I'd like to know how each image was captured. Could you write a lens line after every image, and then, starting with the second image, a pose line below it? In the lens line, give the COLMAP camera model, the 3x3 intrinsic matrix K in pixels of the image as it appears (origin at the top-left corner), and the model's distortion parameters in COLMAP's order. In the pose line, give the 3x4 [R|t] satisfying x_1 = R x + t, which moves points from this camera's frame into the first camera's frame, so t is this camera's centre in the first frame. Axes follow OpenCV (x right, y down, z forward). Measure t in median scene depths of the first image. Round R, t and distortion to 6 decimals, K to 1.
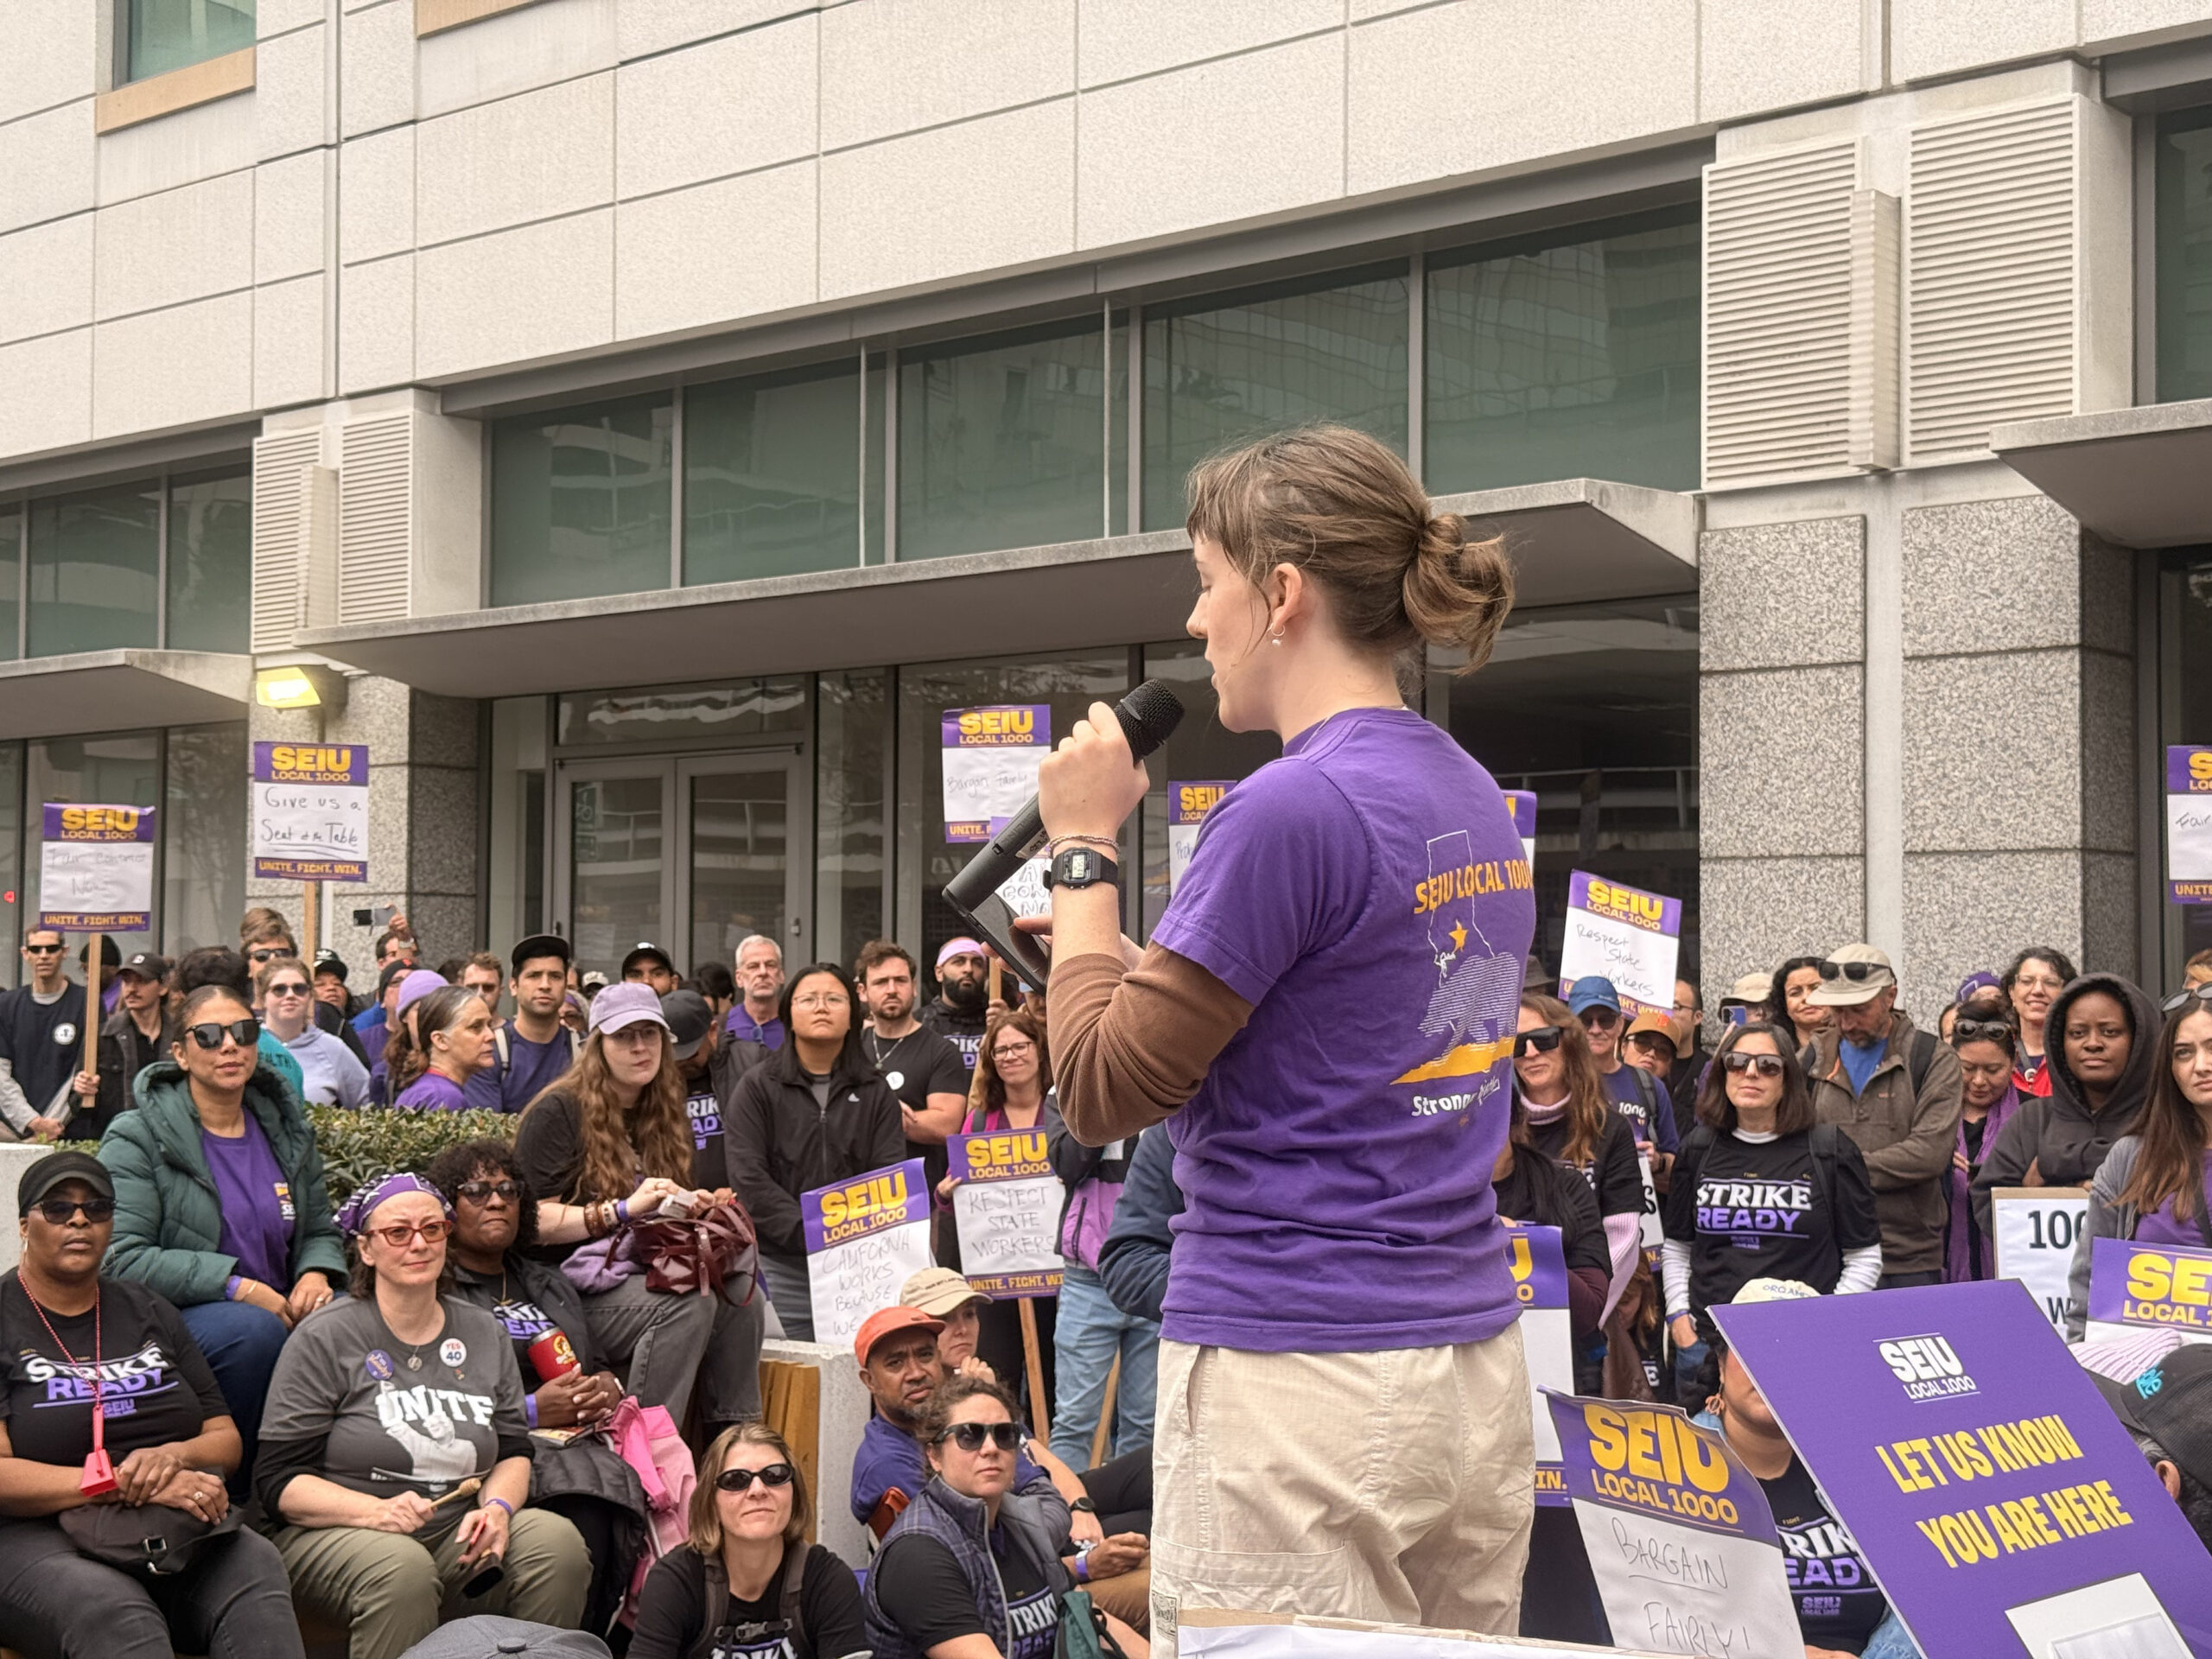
lens RADIAL K [[3029.5, 0, 1098.0], [0, 3029.5, 785.3], [0, 0, 1]] dist [0.182631, 0.000000]
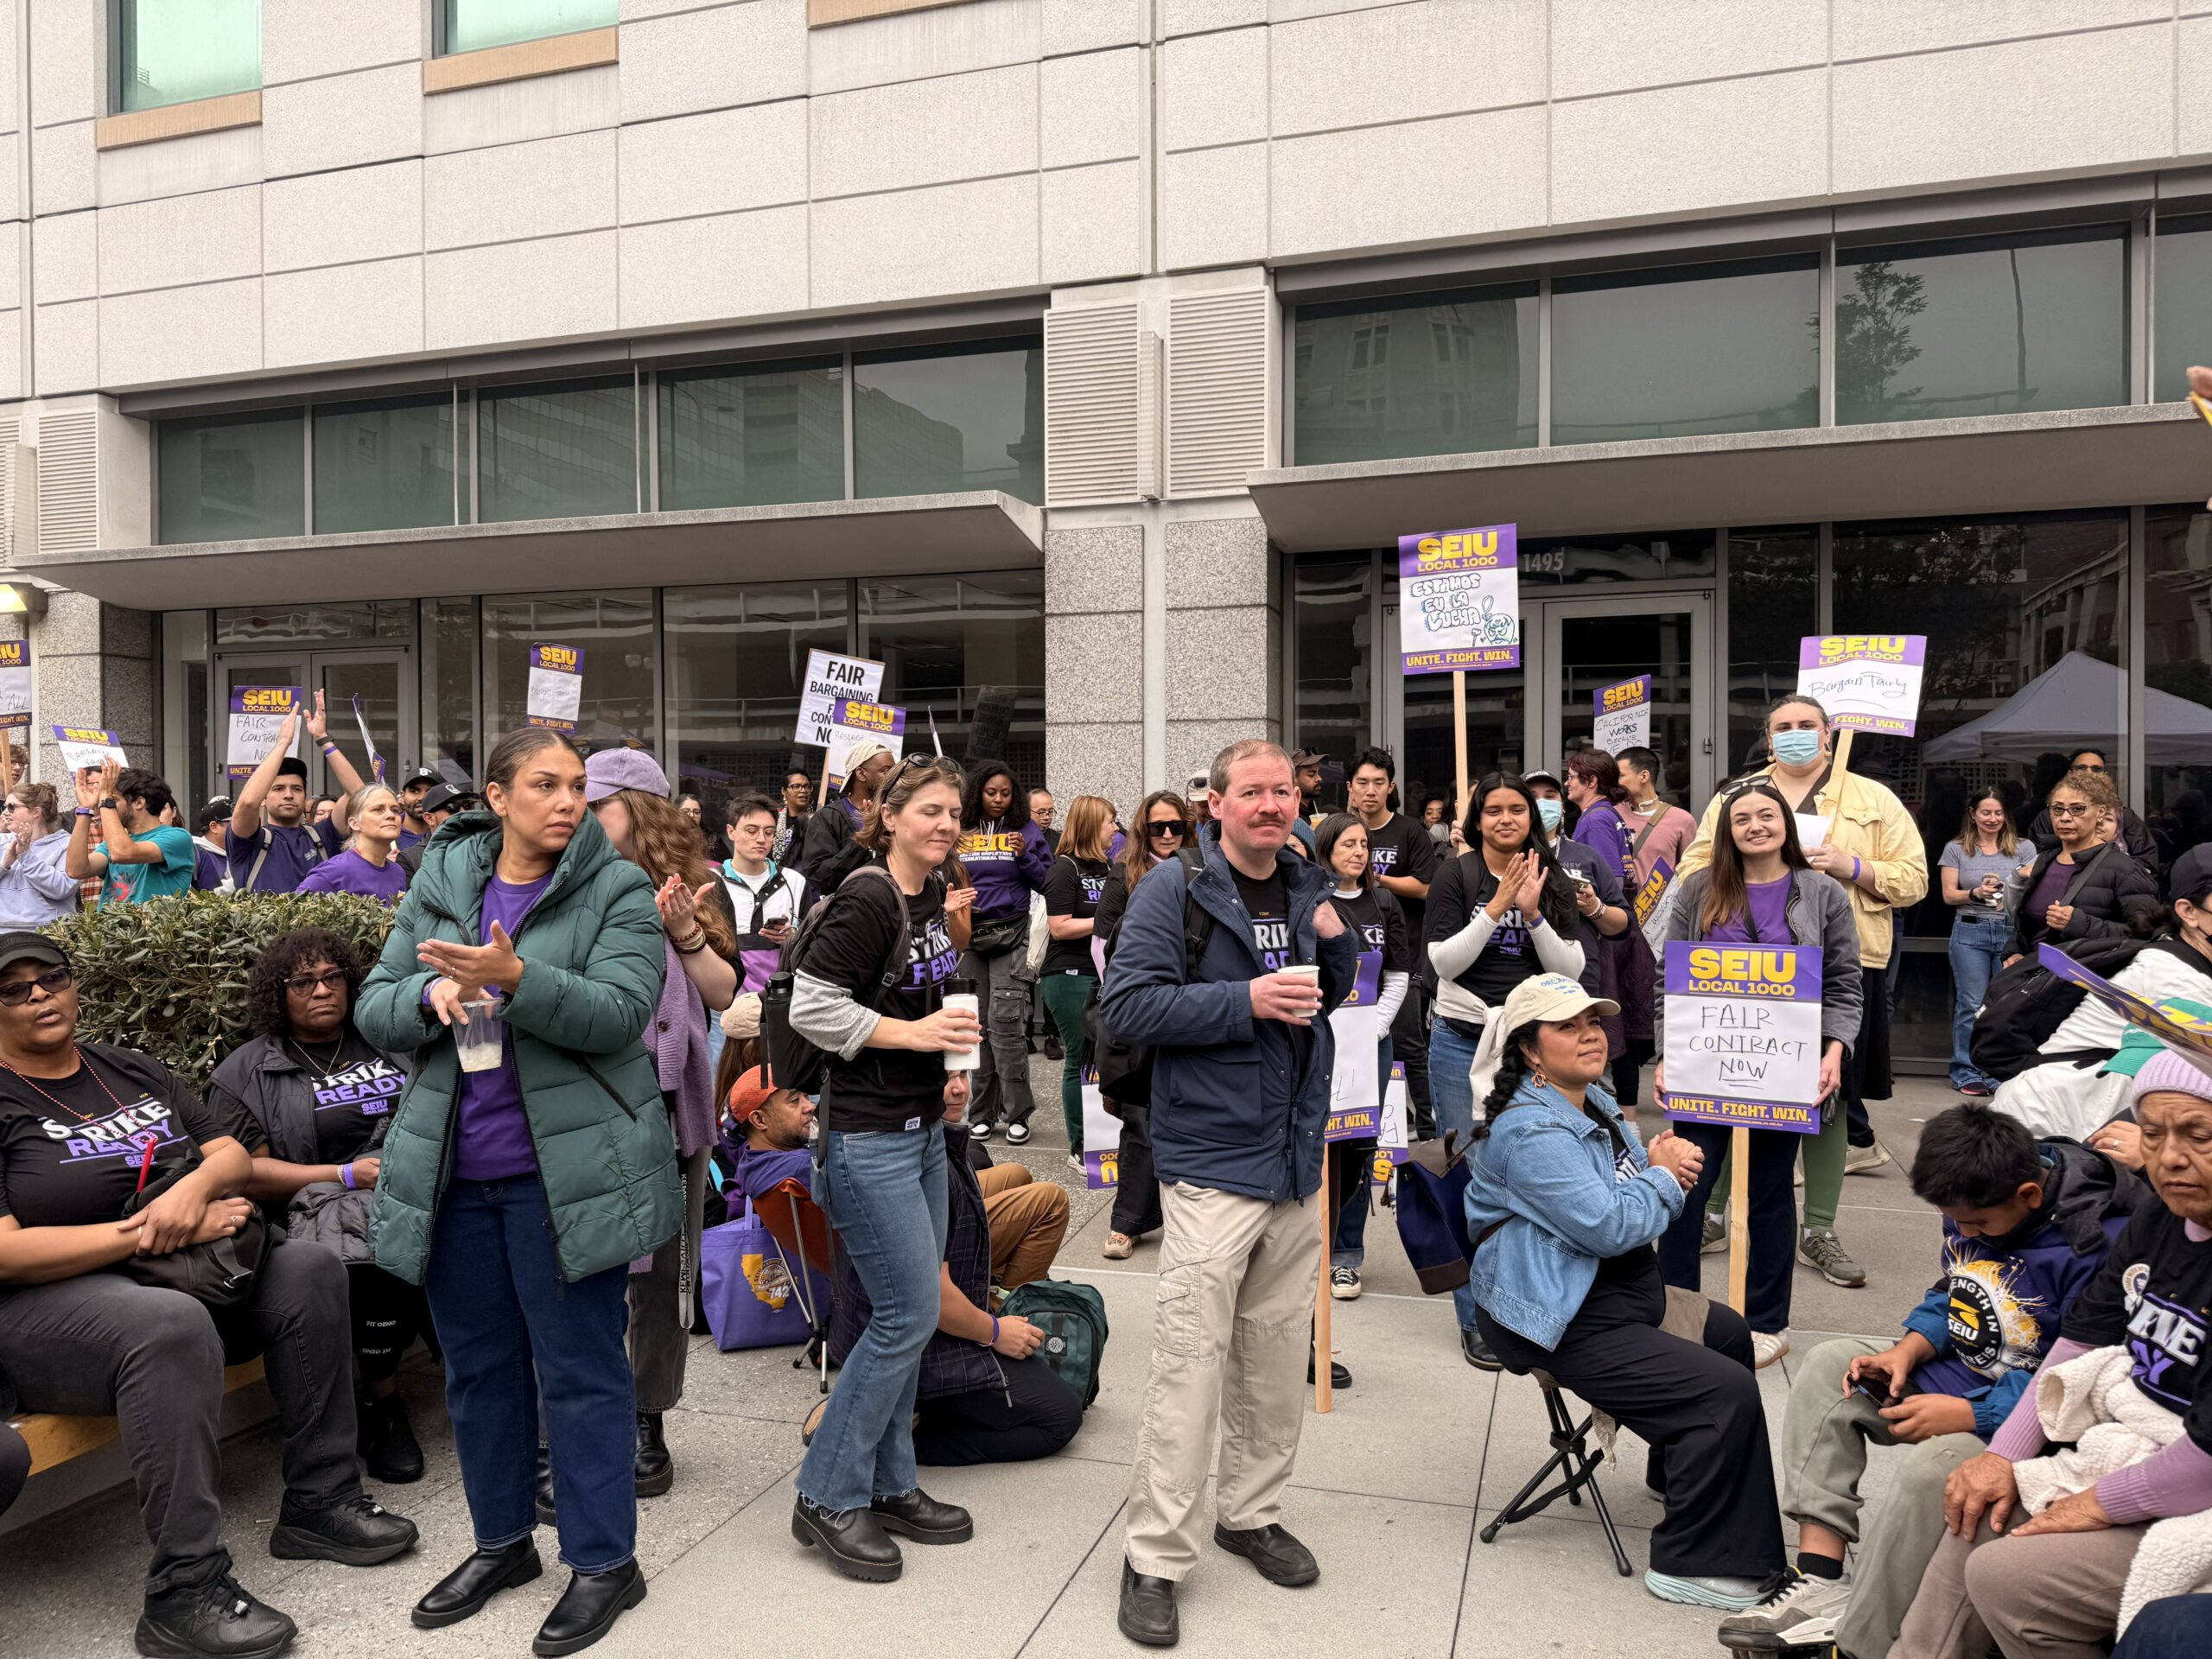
lens RADIAL K [[1547.9, 0, 1110.2], [0, 1547.9, 851.6], [0, 0, 1]] dist [0.023929, -0.029258]
pose [[0.923042, -0.014663, 0.384421, -0.100459], [-0.020716, 0.995929, 0.087730, 0.018056], [-0.384142, -0.088942, 0.918980, 0.180120]]
